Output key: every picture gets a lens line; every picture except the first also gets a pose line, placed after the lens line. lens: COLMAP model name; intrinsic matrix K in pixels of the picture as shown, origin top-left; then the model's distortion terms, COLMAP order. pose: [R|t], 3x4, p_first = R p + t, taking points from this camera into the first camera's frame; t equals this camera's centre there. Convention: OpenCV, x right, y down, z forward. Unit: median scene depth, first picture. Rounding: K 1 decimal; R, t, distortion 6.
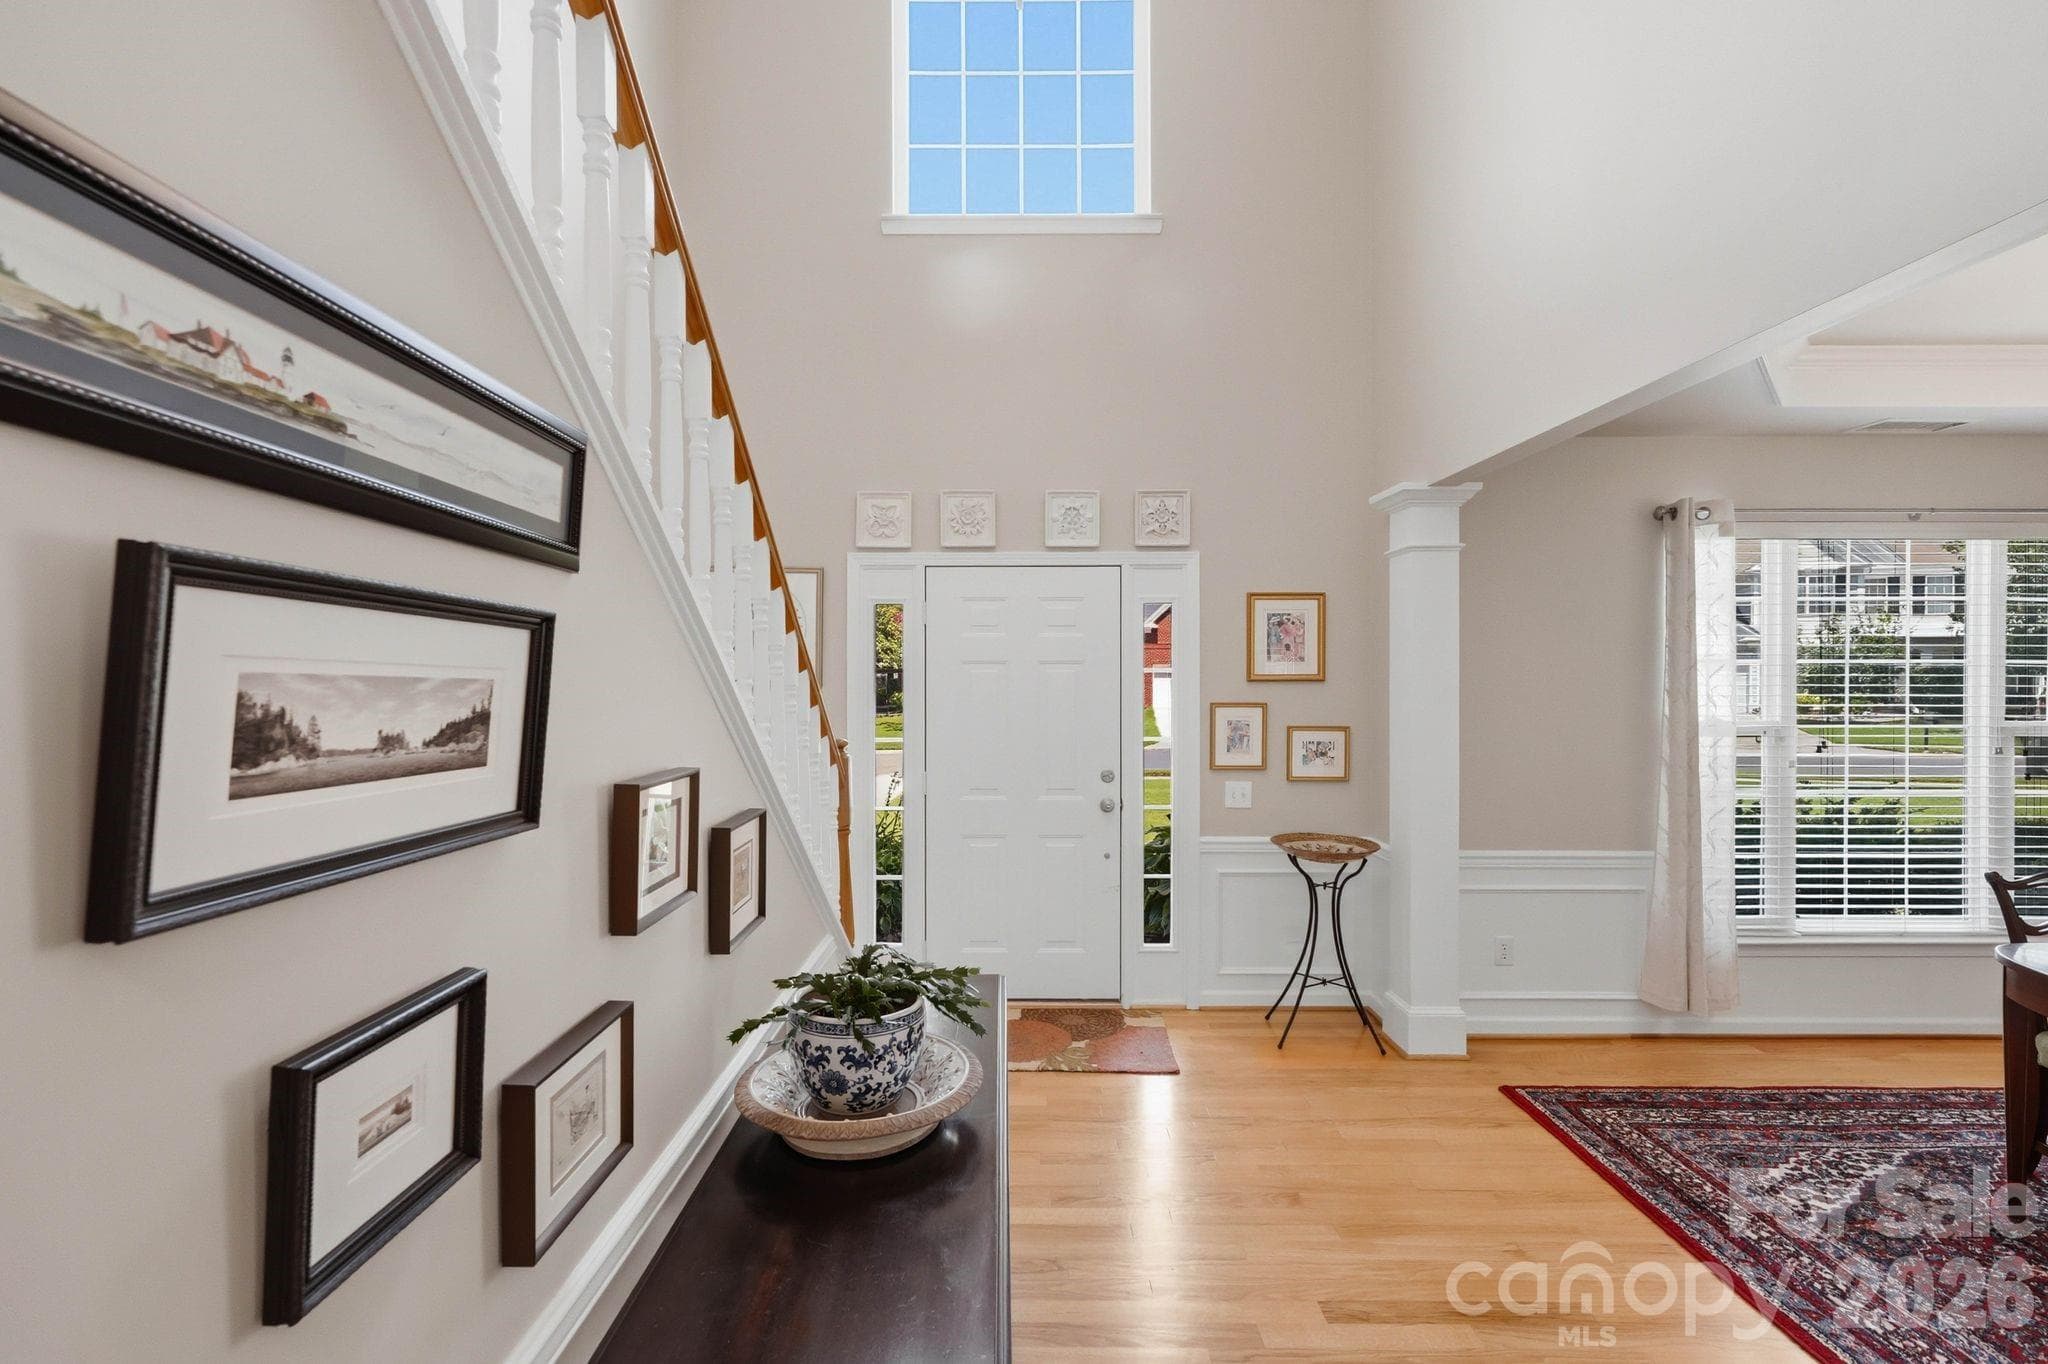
lens RADIAL K [[862.0, 0, 1014.0], [0, 862.0, 705.6], [0, 0, 1]] dist [0.000123, -0.000132]
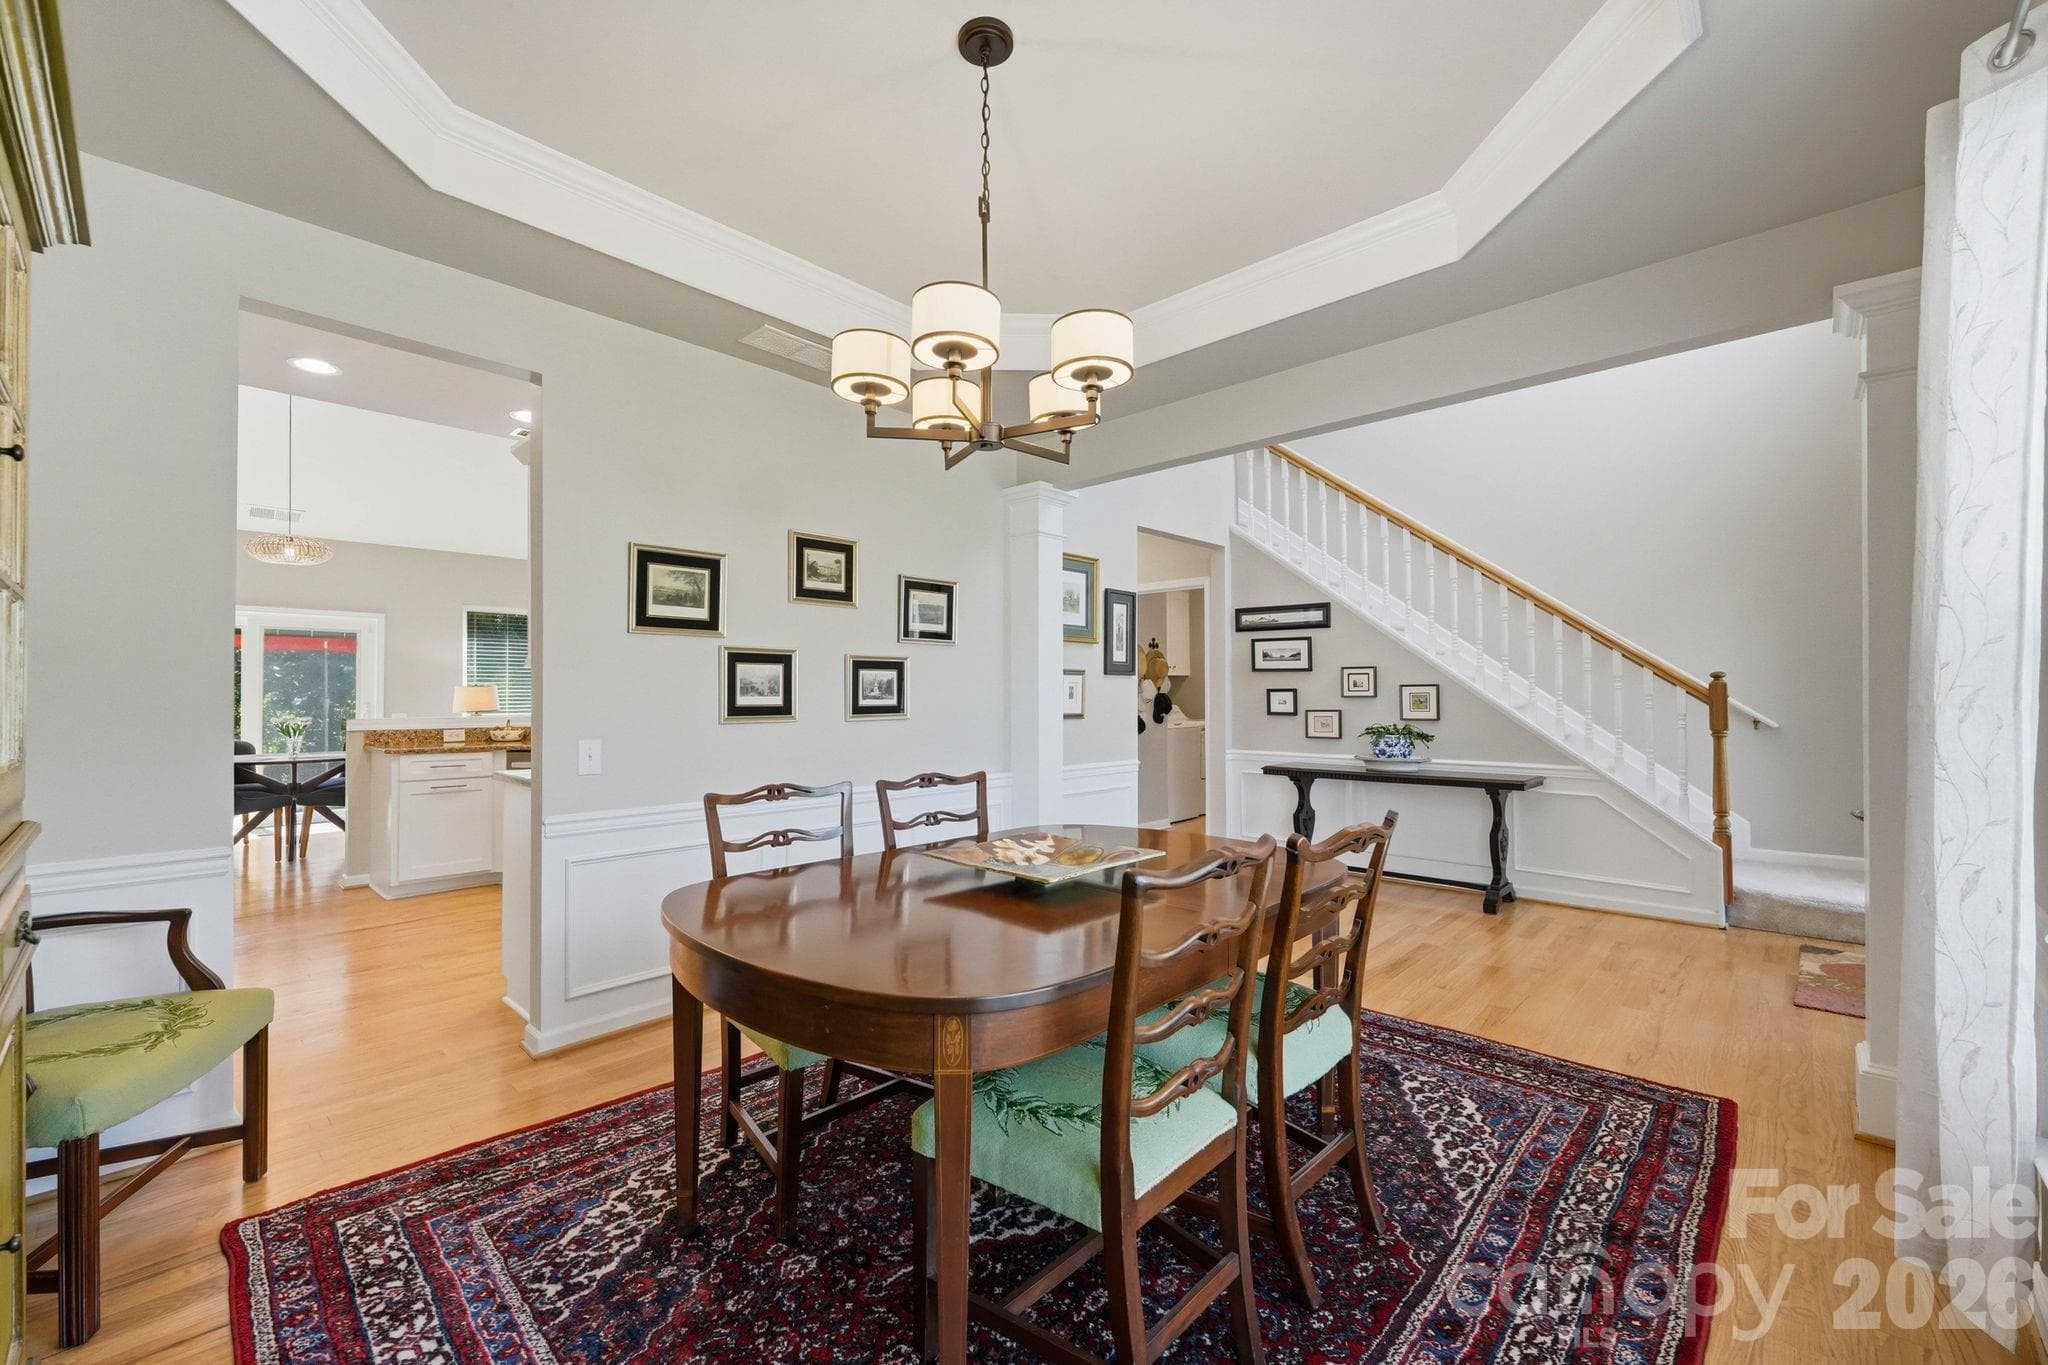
lens RADIAL K [[819.2, 0, 1026.3], [0, 819.2, 688.2], [0, 0, 1]] dist [-0.000612, -0.000203]
pose [[-0.675545, 0.000787, -0.737319, 1.597034], [-0.009887, 0.999900, 0.010125, 0.068613], [0.737253, 0.014130, -0.675469, 1.057300]]
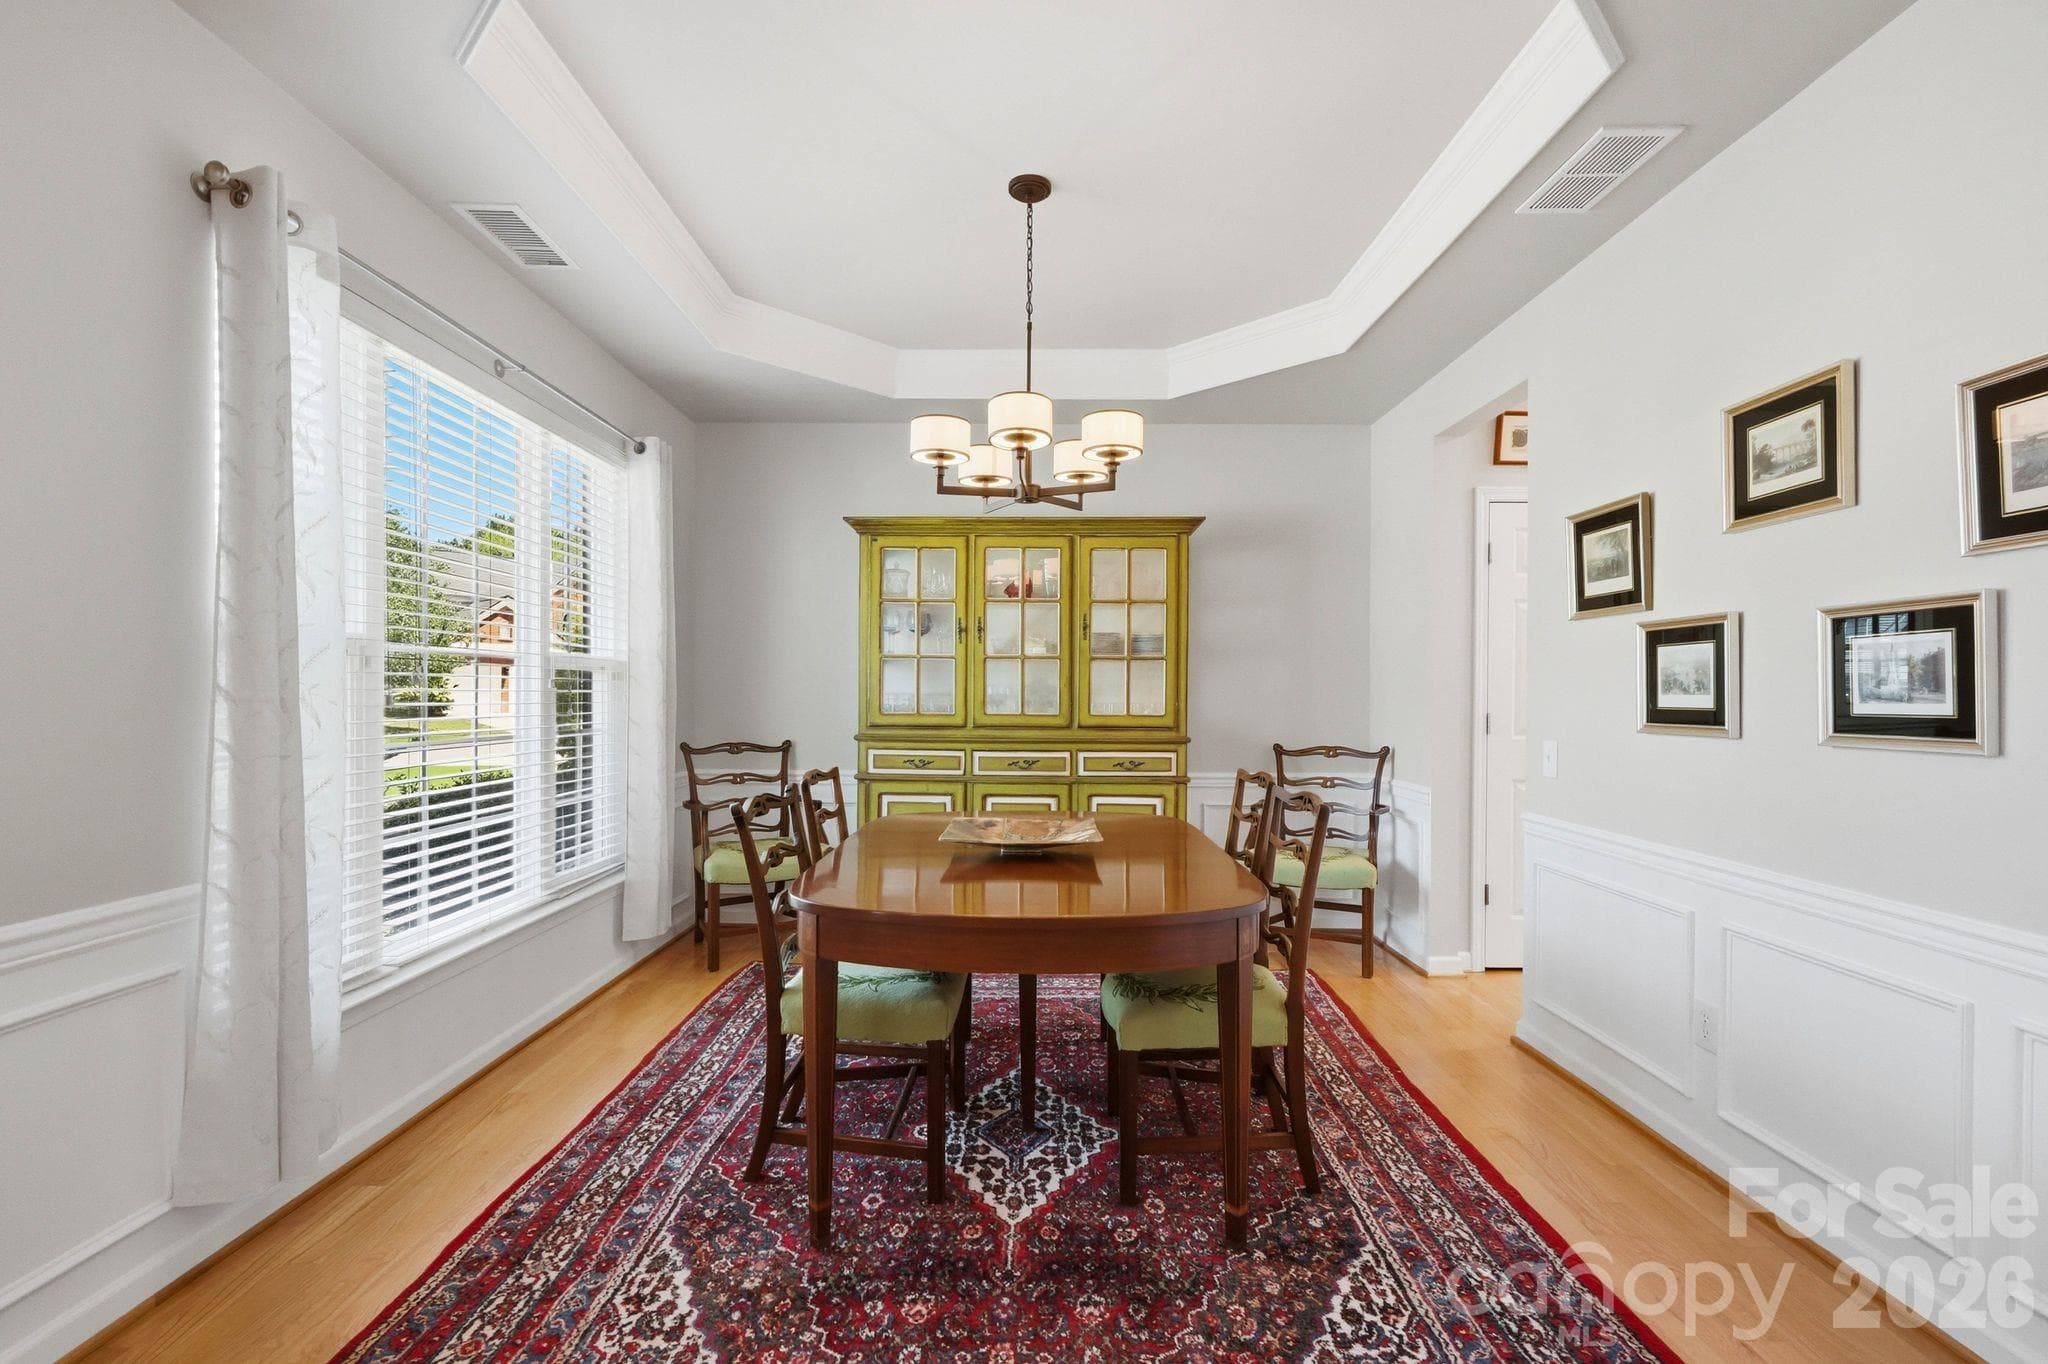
lens RADIAL K [[922.0, 0, 1011.9], [0, 922.0, 693.8], [0, 0, 1]] dist [0.001394, -0.000408]
pose [[0.000229, 0.007642, 0.999971, 0.267709], [0.017401, 0.999819, -0.007644, 0.089055], [-0.999849, 0.017402, 0.000096, 0.638989]]
